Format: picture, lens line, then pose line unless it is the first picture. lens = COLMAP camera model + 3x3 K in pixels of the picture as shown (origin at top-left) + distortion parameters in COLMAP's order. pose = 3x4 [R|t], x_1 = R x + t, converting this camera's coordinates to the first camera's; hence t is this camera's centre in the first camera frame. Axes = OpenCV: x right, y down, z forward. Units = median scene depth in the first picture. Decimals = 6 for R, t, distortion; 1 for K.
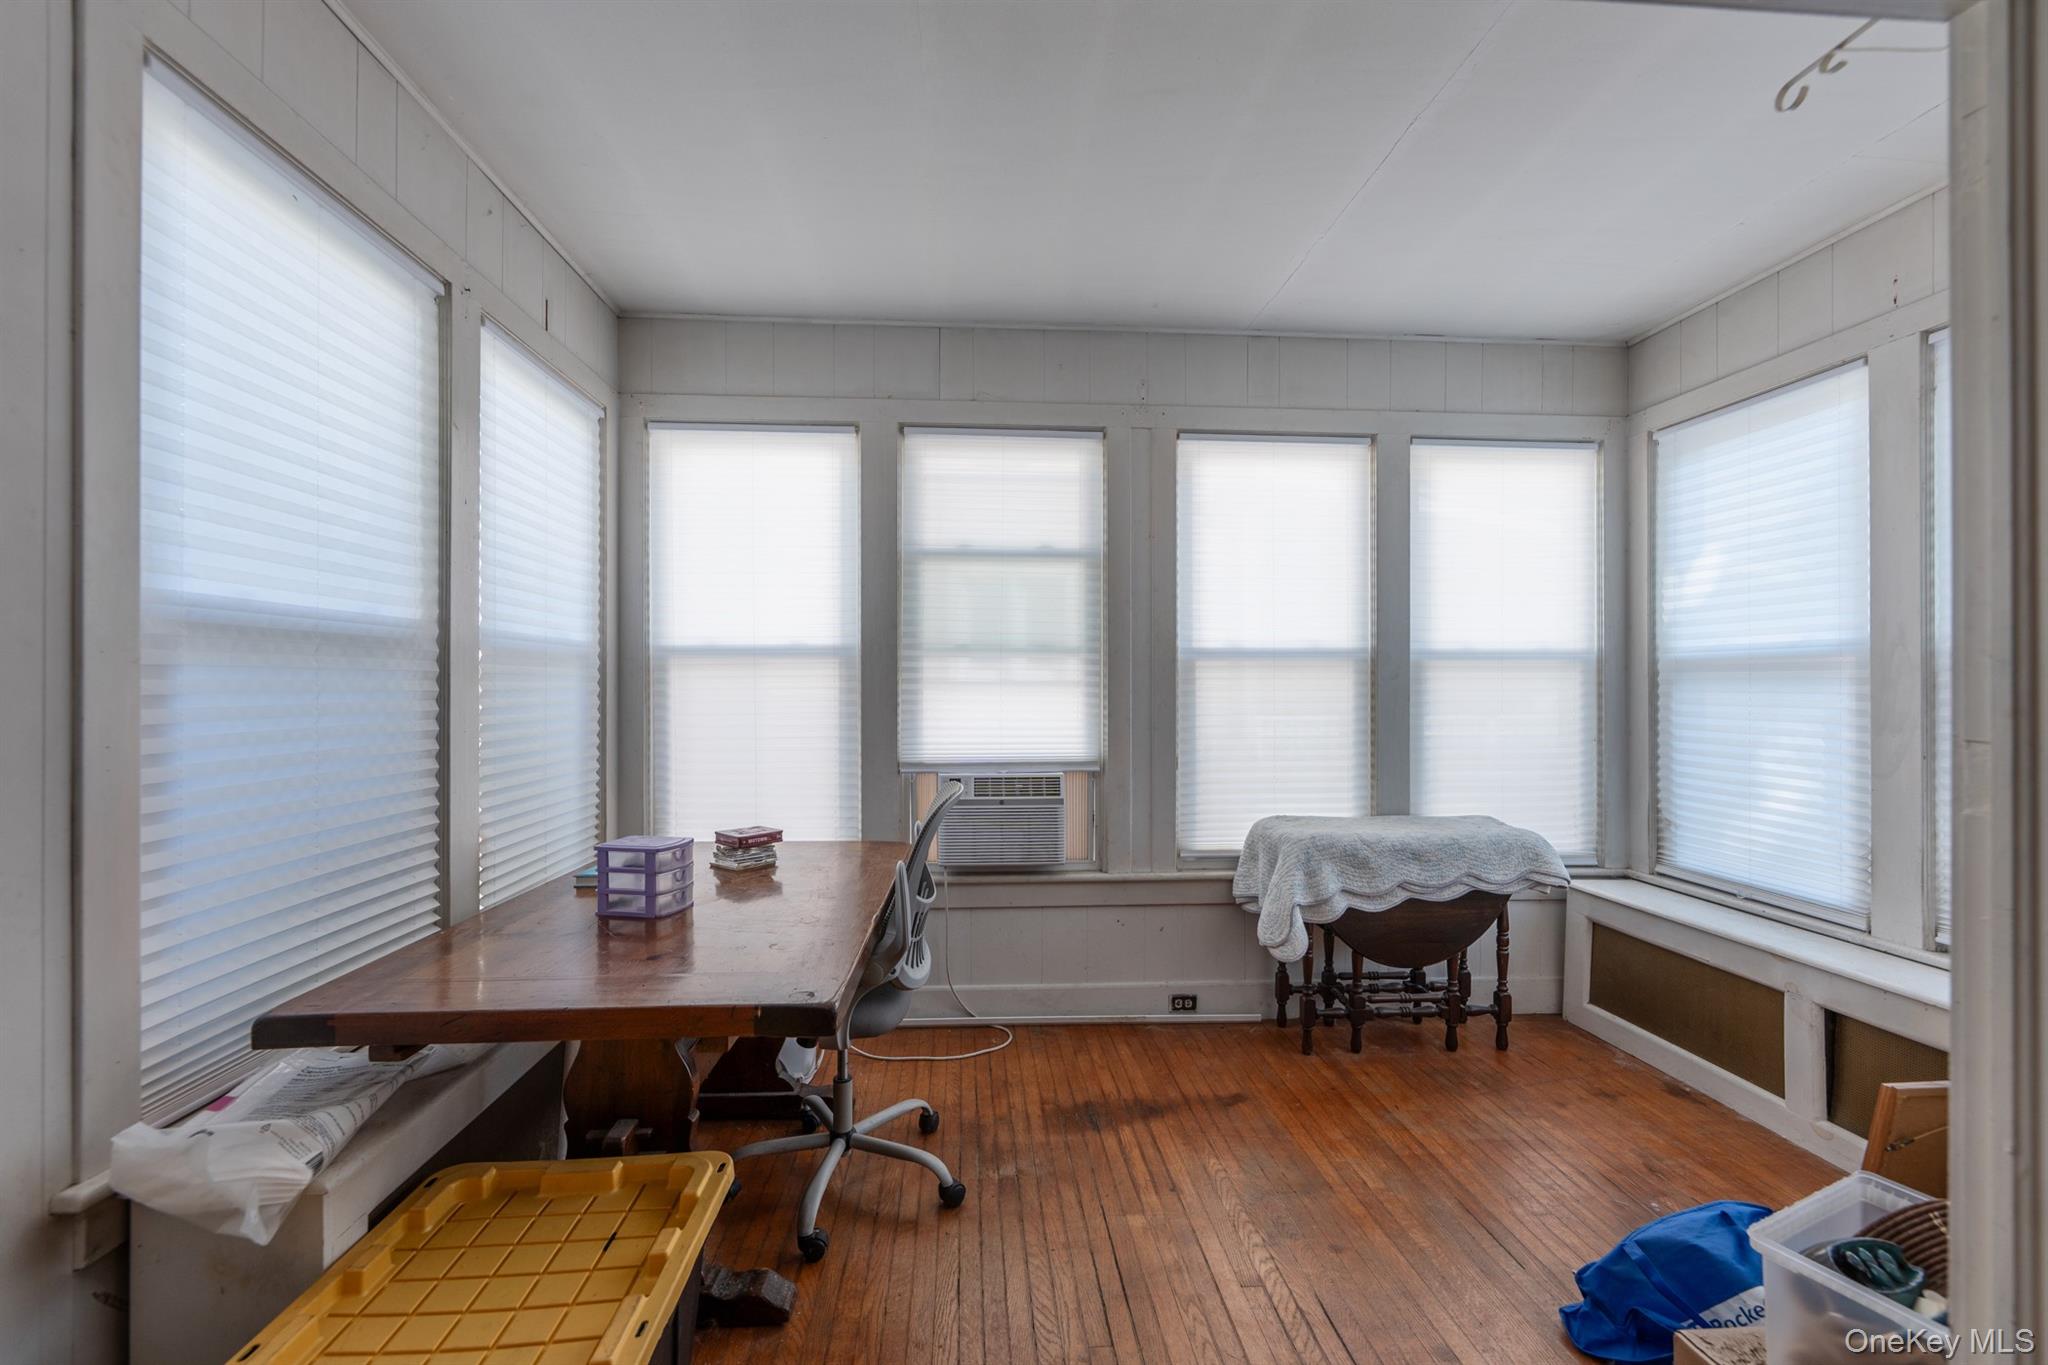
lens RADIAL K [[838.3, 0, 1017.8], [0, 838.3, 687.0], [0, 0, 1]] dist [0.008211, -0.001881]
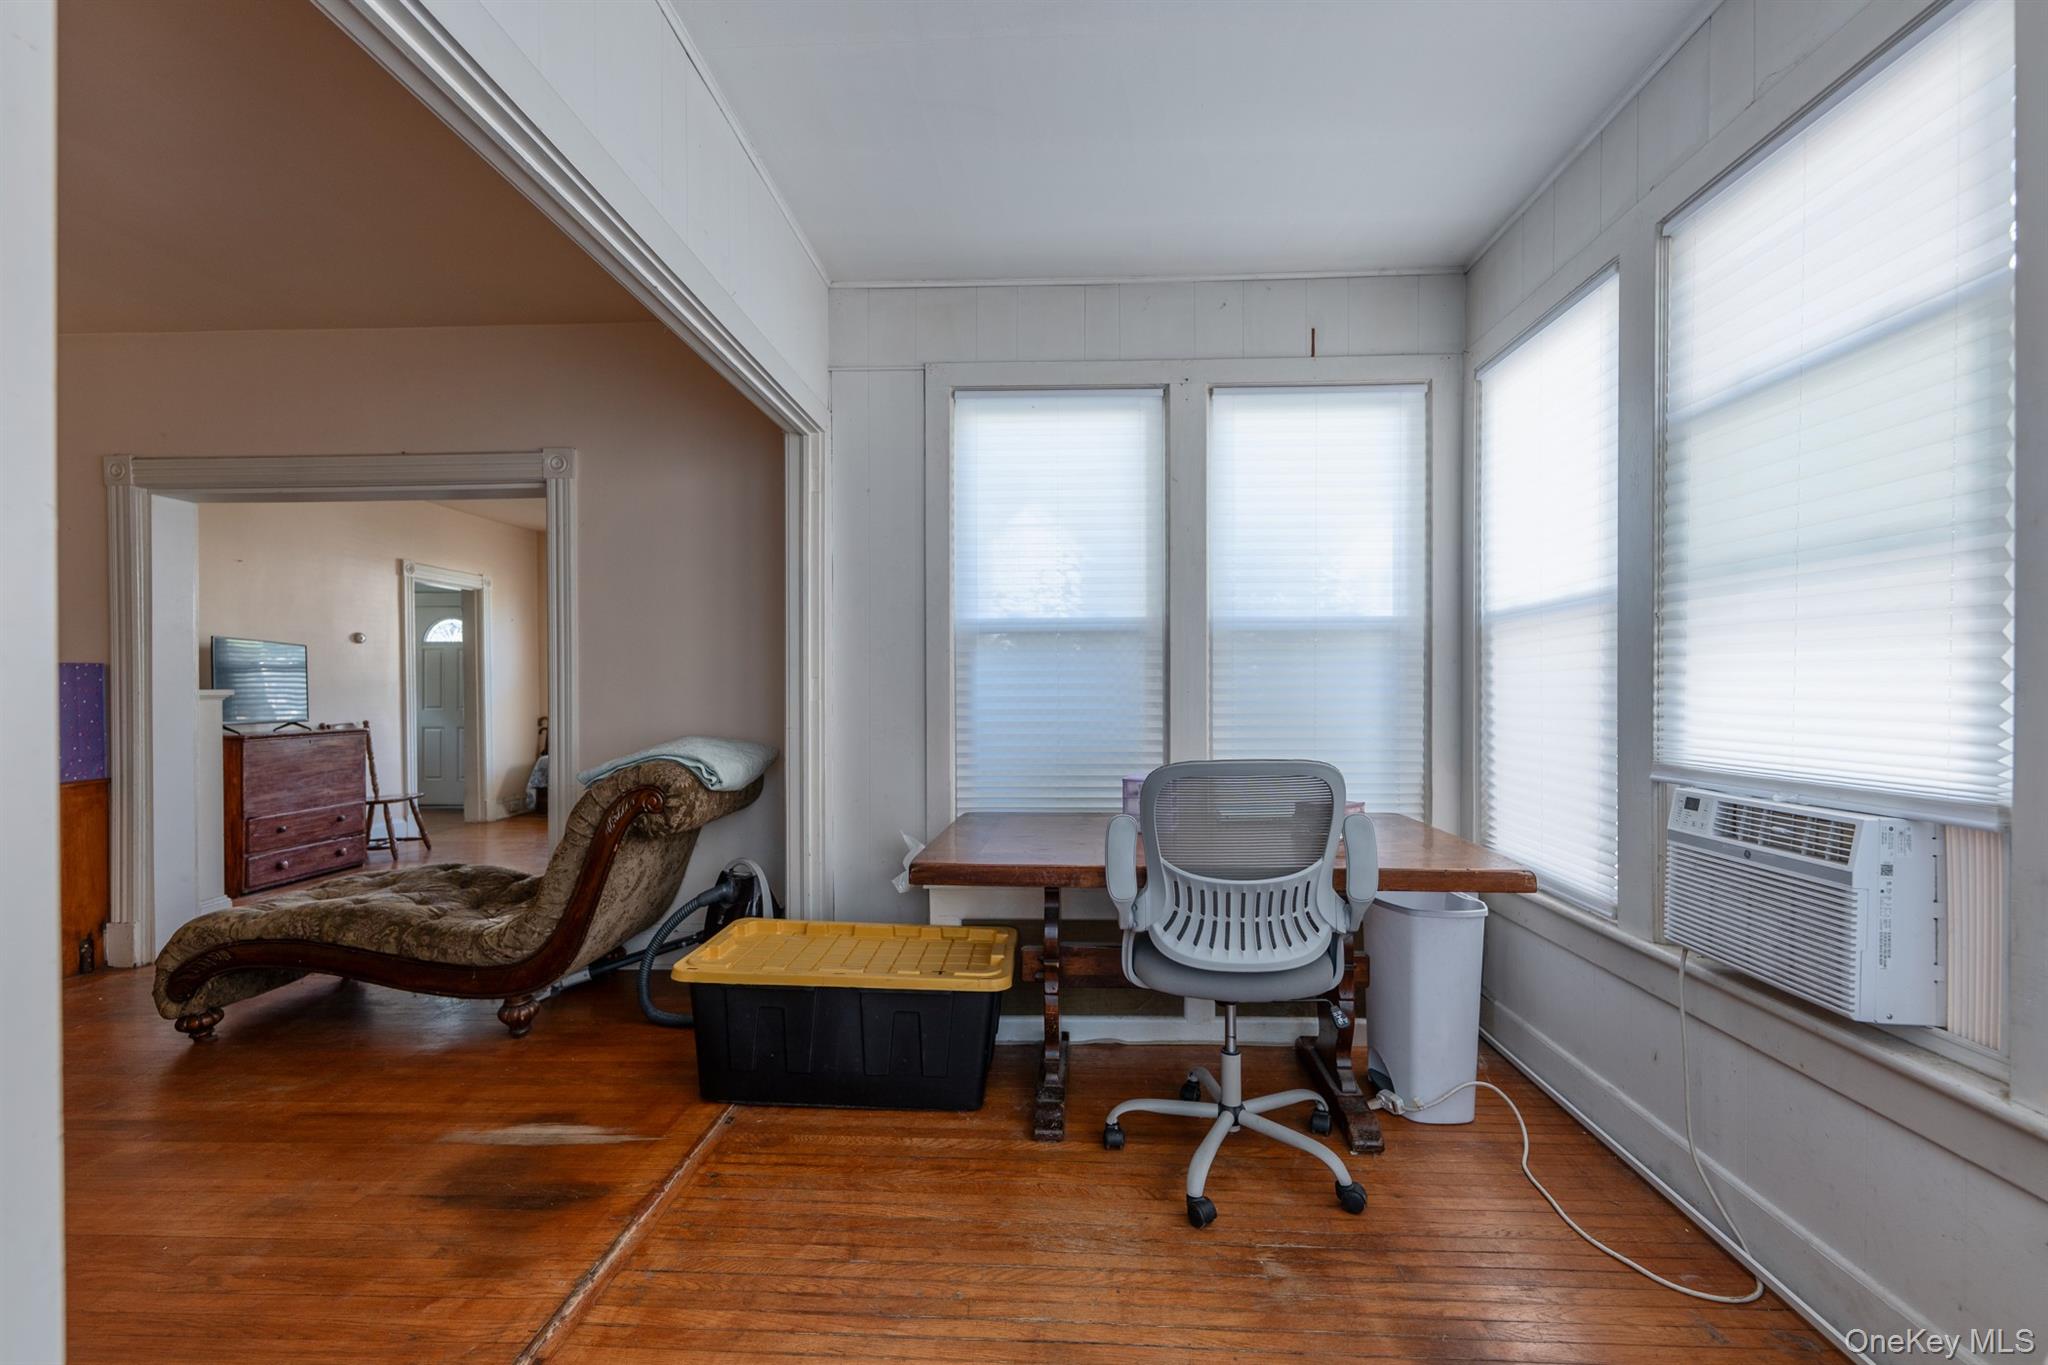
lens RADIAL K [[838.3, 0, 1012.3], [0, 838.3, 695.4], [0, 0, 1]] dist [0.008211, -0.001881]
pose [[-0.102651, 0.005160, -0.994704, 0.544149], [0.000320, 0.999987, 0.005154, 0.035509], [0.994717, 0.000211, -0.102652, 0.594053]]
